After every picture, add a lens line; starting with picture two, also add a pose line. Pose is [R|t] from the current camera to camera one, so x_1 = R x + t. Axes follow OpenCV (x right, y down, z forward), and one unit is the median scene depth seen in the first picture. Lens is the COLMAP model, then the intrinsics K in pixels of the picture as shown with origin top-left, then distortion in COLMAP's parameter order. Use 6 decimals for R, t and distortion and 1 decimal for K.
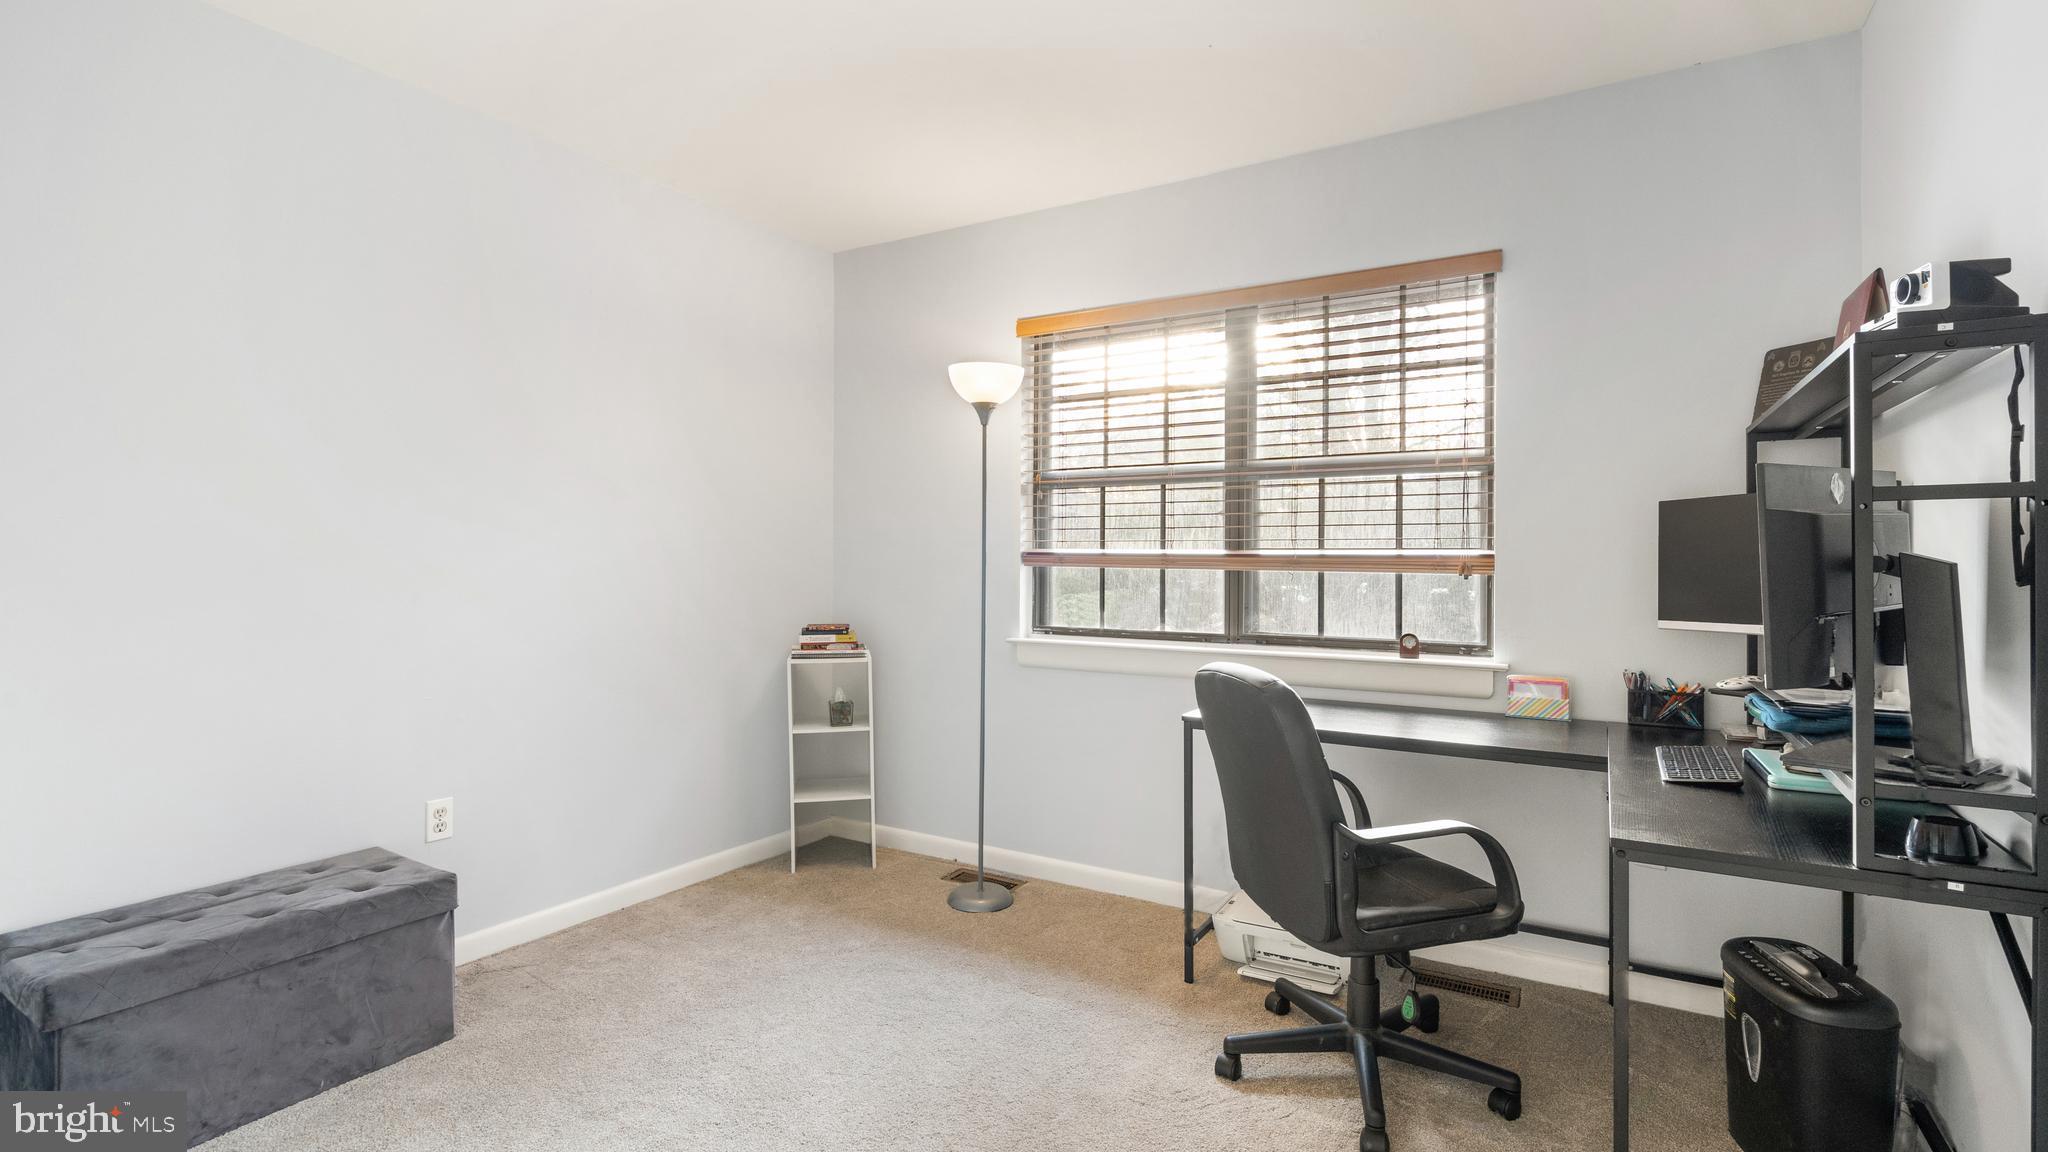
lens RADIAL K [[956.8, 0, 1020.3], [0, 956.8, 548.9], [0, 0, 1]] dist [-0.005381, 0.003046]
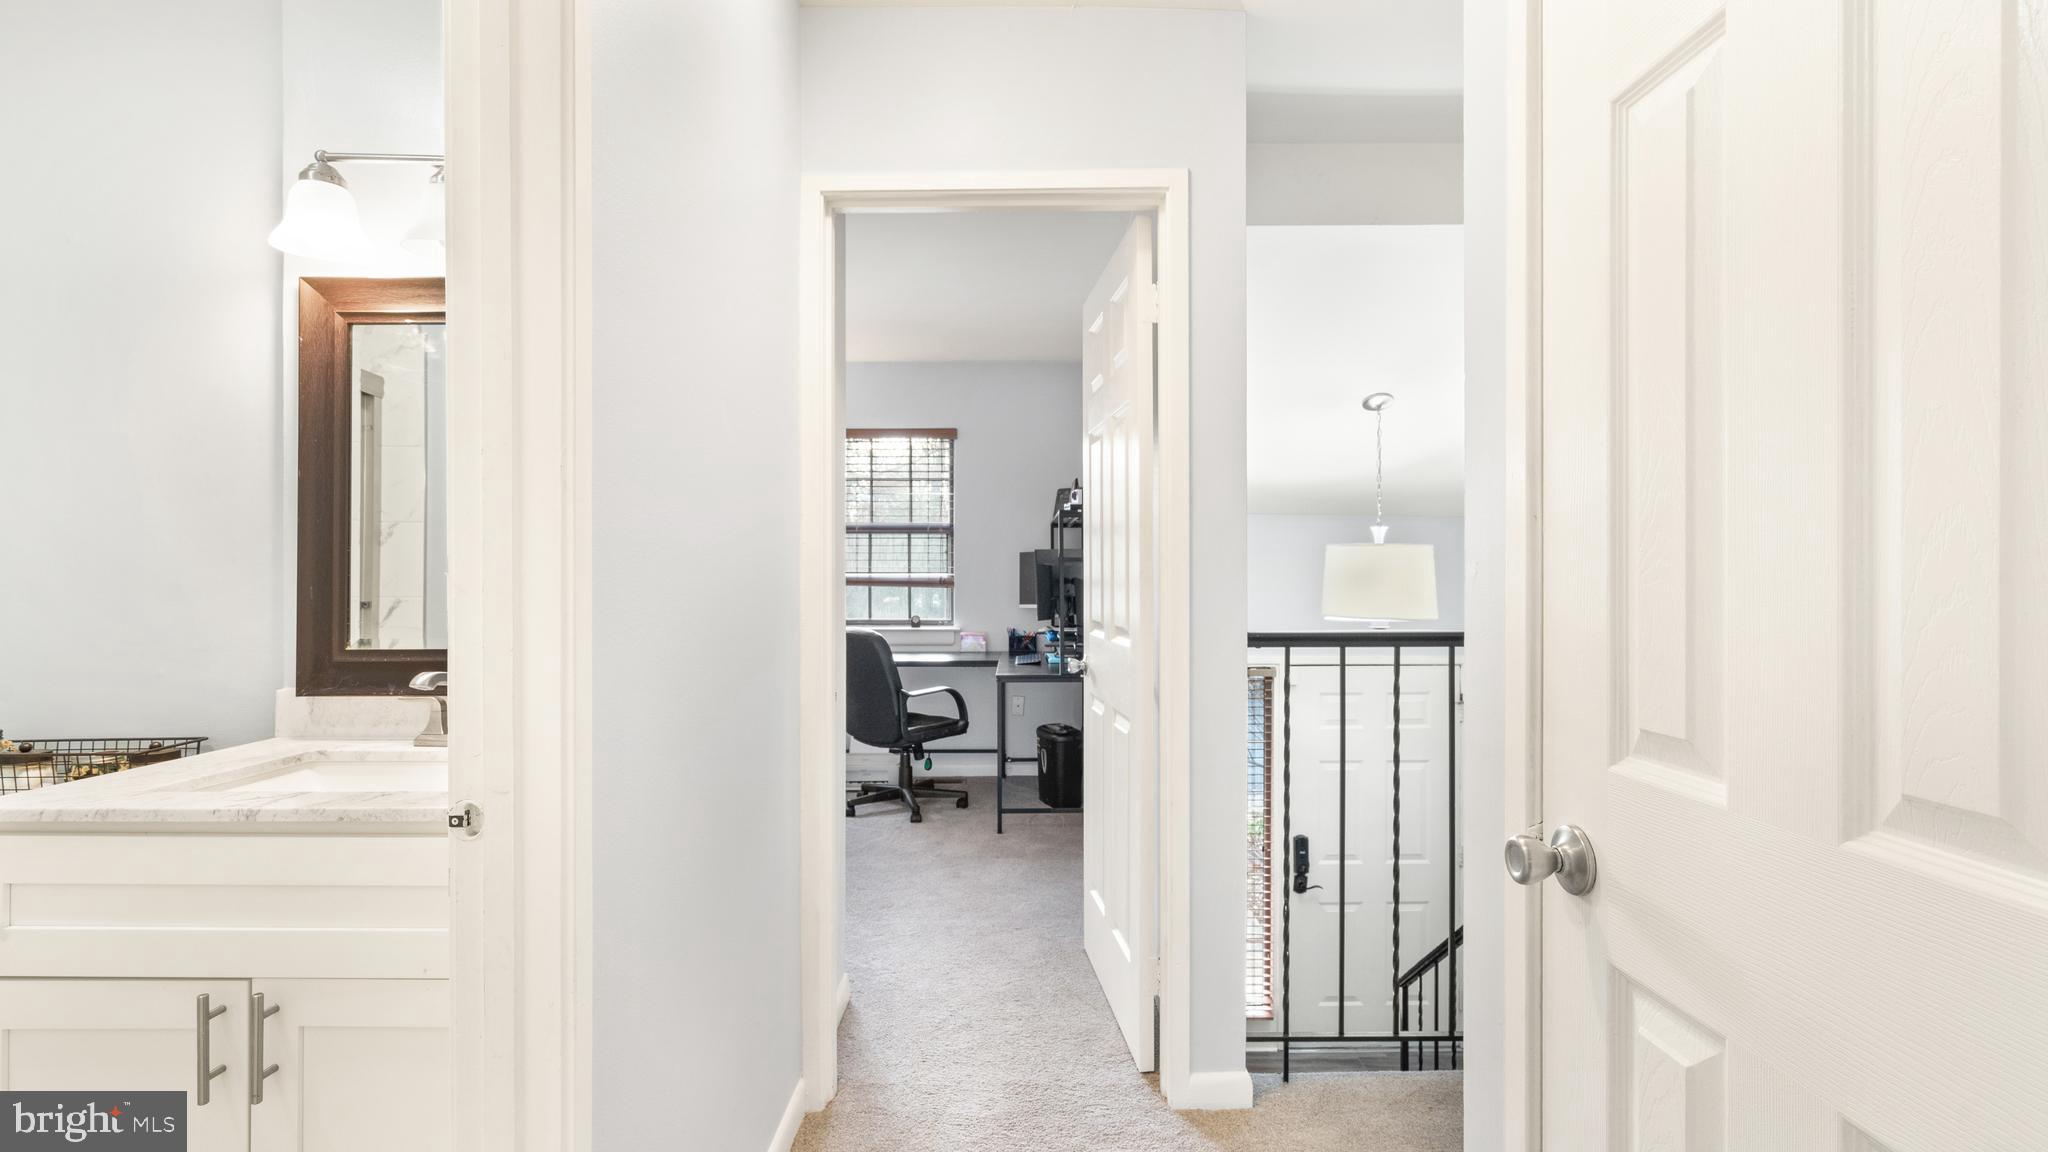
lens RADIAL K [[956.8, 0, 1026.0], [0, 956.8, 571.9], [0, 0, 1]] dist [-0.005381, 0.003046]
pose [[0.849108, -0.005959, 0.528186, -0.478333], [0.001165, 0.999955, 0.009408, -0.022648], [-0.528218, -0.007374, 0.849077, -0.862644]]
